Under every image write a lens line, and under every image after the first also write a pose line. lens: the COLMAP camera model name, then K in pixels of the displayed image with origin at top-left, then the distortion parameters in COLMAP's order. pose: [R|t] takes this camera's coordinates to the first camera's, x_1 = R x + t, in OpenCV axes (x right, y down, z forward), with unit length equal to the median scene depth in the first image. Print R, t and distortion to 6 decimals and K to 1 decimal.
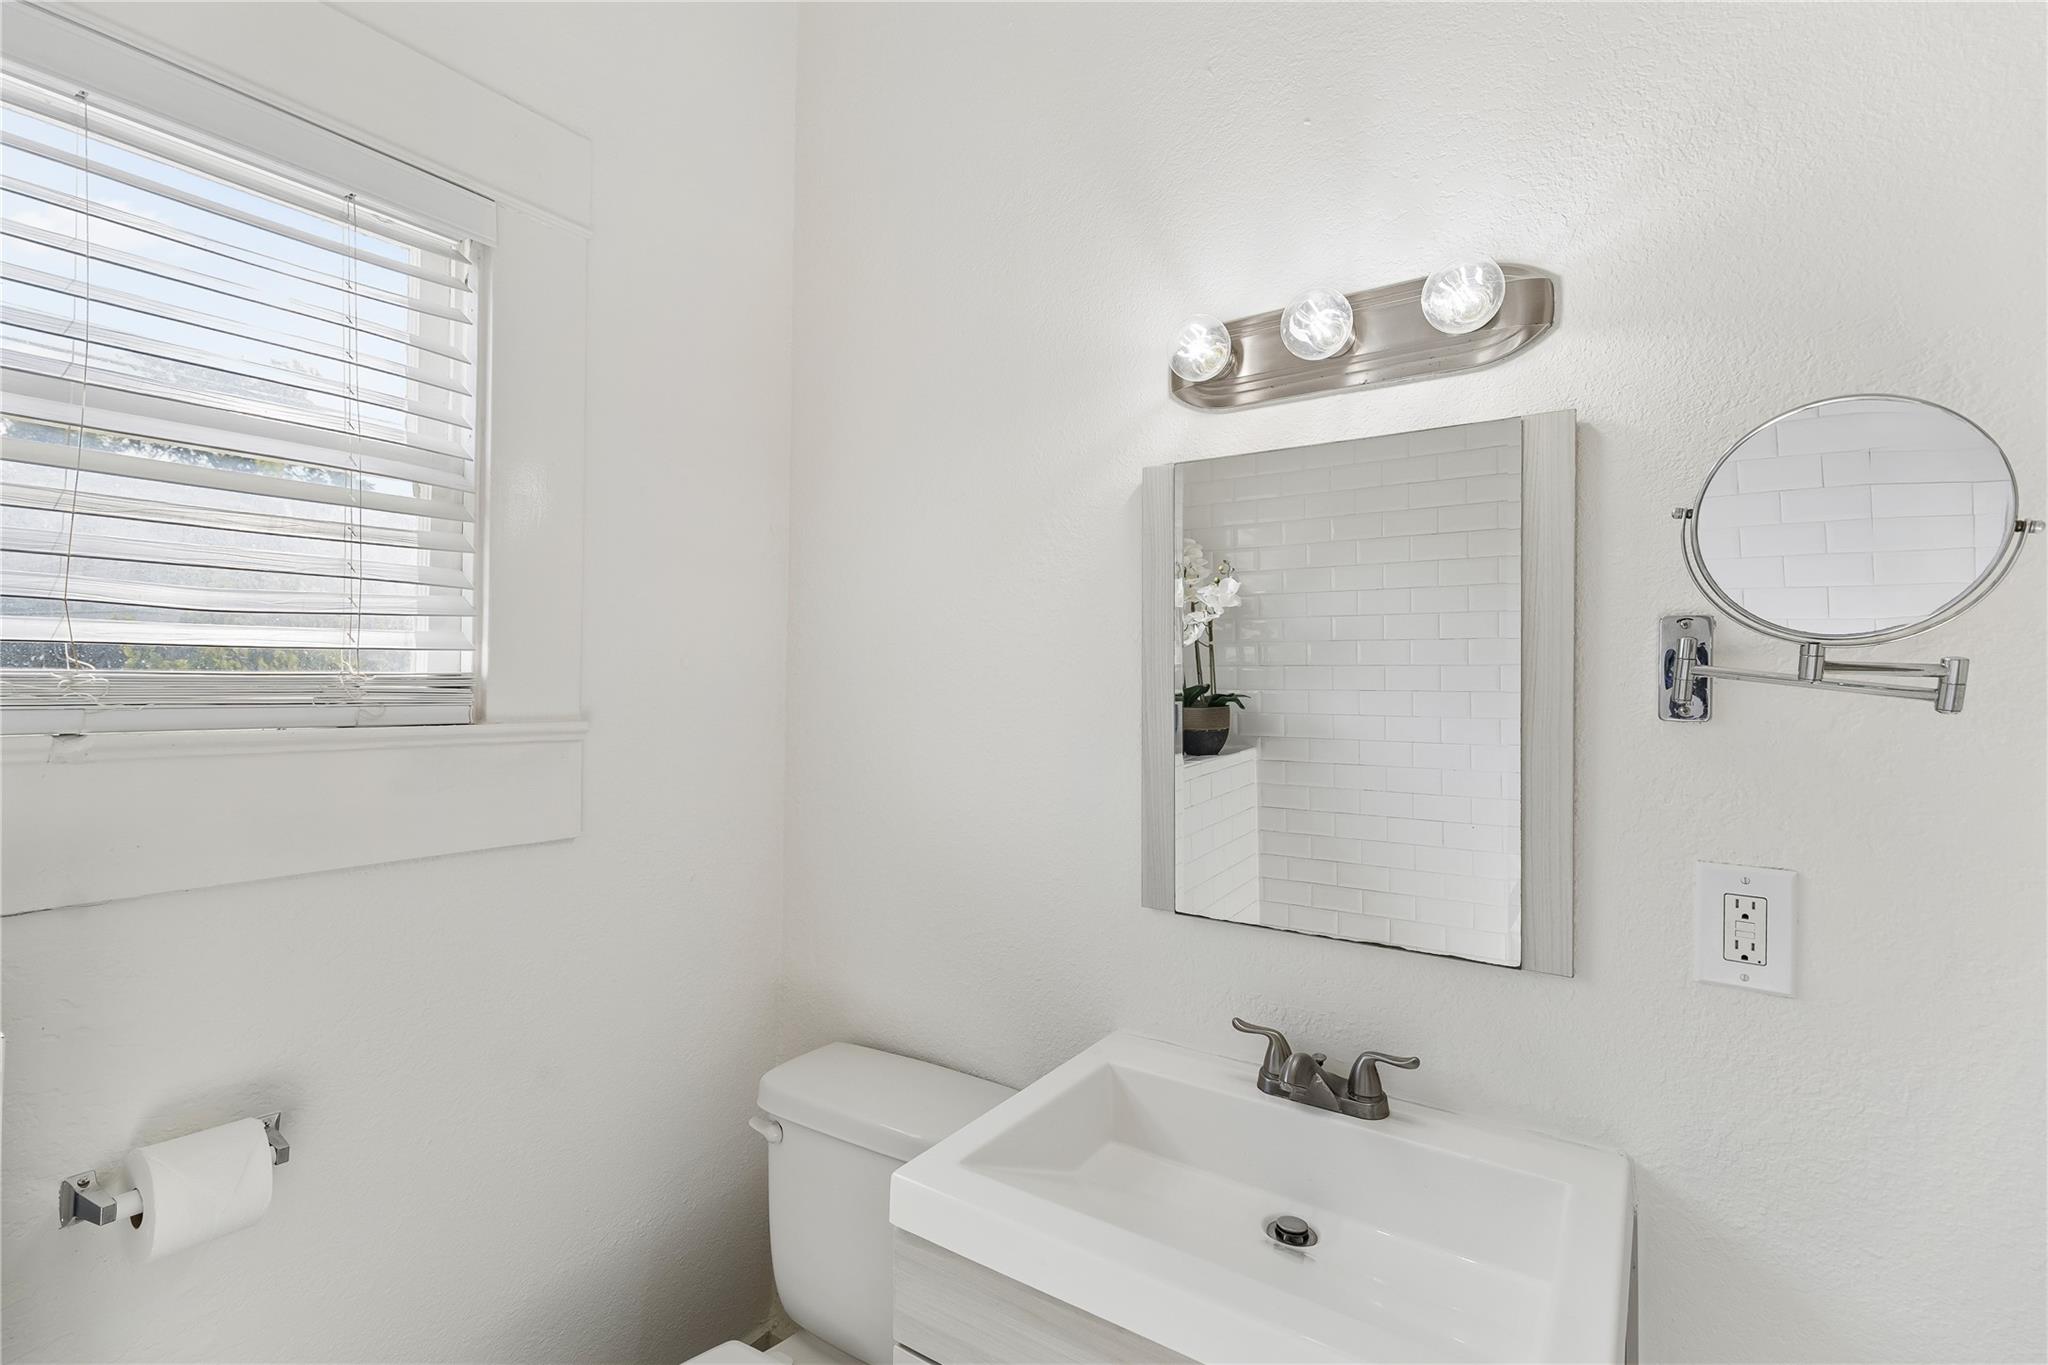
lens RADIAL K [[937.1, 0, 1033.6], [0, 937.1, 661.3], [0, 0, 1]] dist [-0.000305, -0.000512]
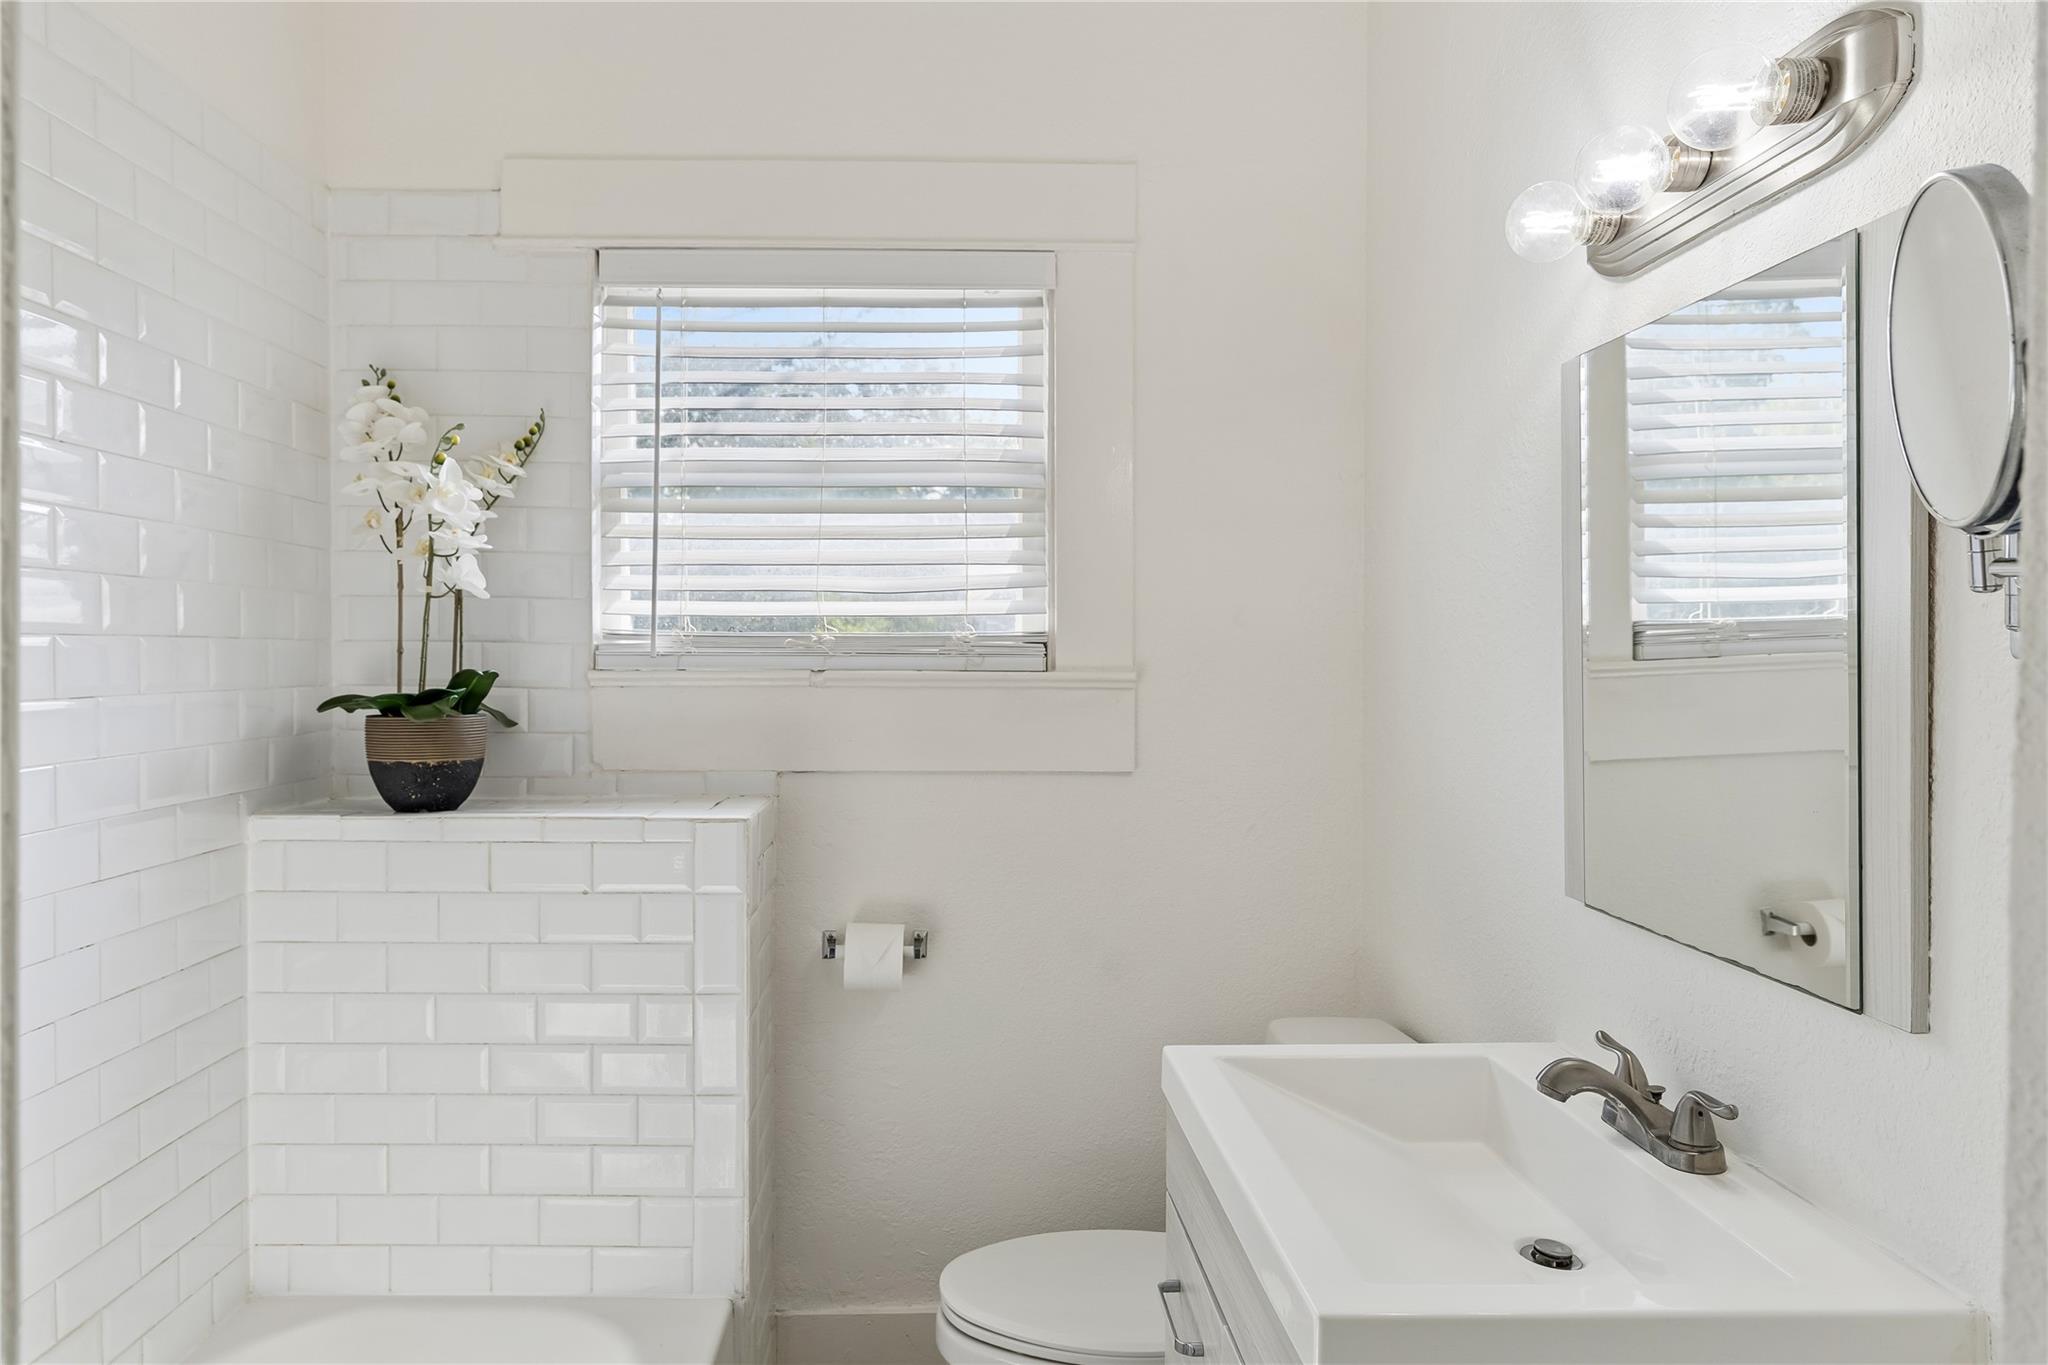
lens RADIAL K [[1362.8, 0, 1016.6], [0, 1362.8, 649.7], [0, 0, 1]] dist [-0.030780, -0.000524]
pose [[0.573634, -0.012732, -0.819013, 0.942267], [0.022860, 0.999739, 0.000469, 0.037951], [0.818793, -0.018992, 0.573775, -0.094187]]
